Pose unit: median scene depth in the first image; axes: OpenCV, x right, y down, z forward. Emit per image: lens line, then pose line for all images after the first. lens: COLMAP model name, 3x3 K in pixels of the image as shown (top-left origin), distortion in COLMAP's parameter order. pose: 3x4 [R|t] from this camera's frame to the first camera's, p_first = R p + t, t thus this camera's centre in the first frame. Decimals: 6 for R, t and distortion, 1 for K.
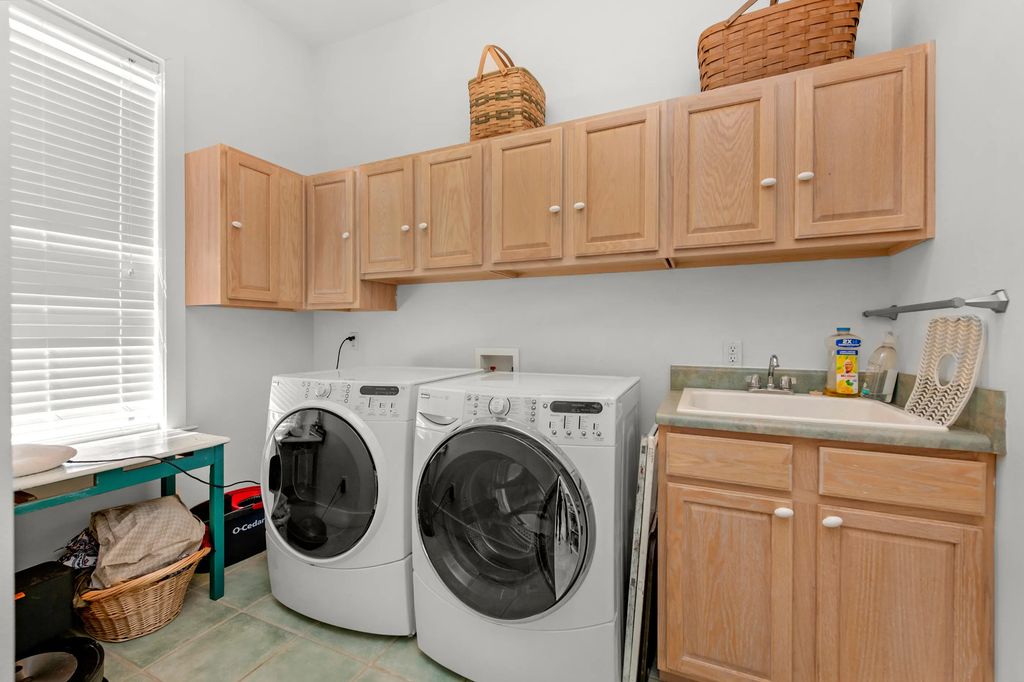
lens RADIAL K [[410.2, 0, 505.1], [0, 410.2, 336.3], [0, 0, 1]] dist [0.011469, -0.003622]
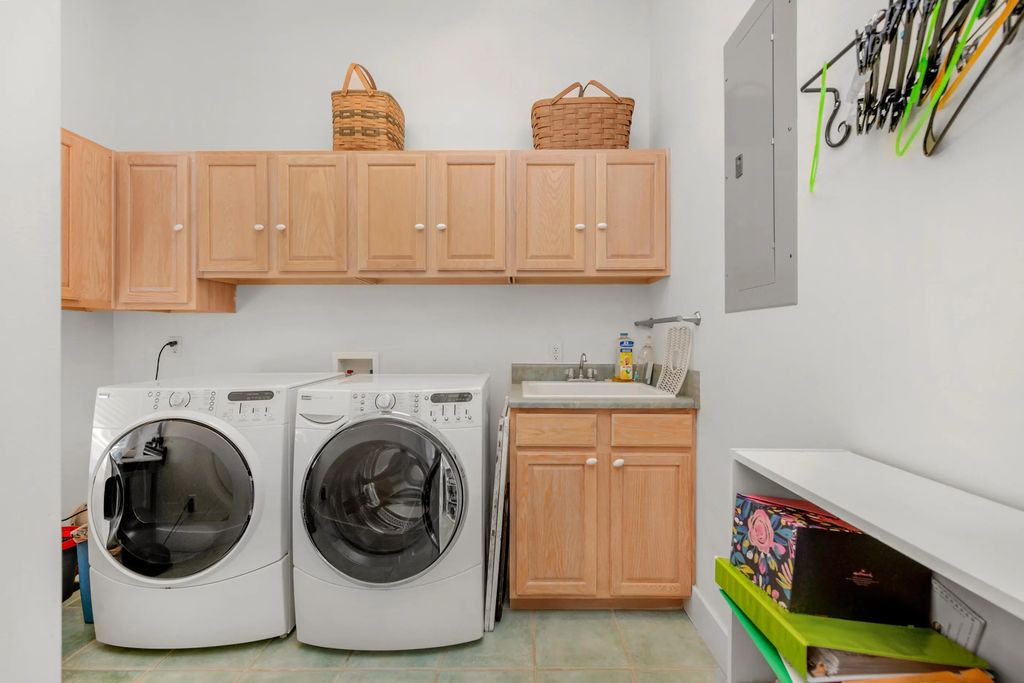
lens RADIAL K [[441.1, 0, 512.4], [0, 441.1, 339.5], [0, 0, 1]] dist [0.008442, -0.000403]
pose [[0.905795, -0.003835, 0.423699, -0.181967], [0.004452, 0.999990, -0.000467, 0.000111], [-0.423693, 0.002310, 0.905803, -0.224972]]
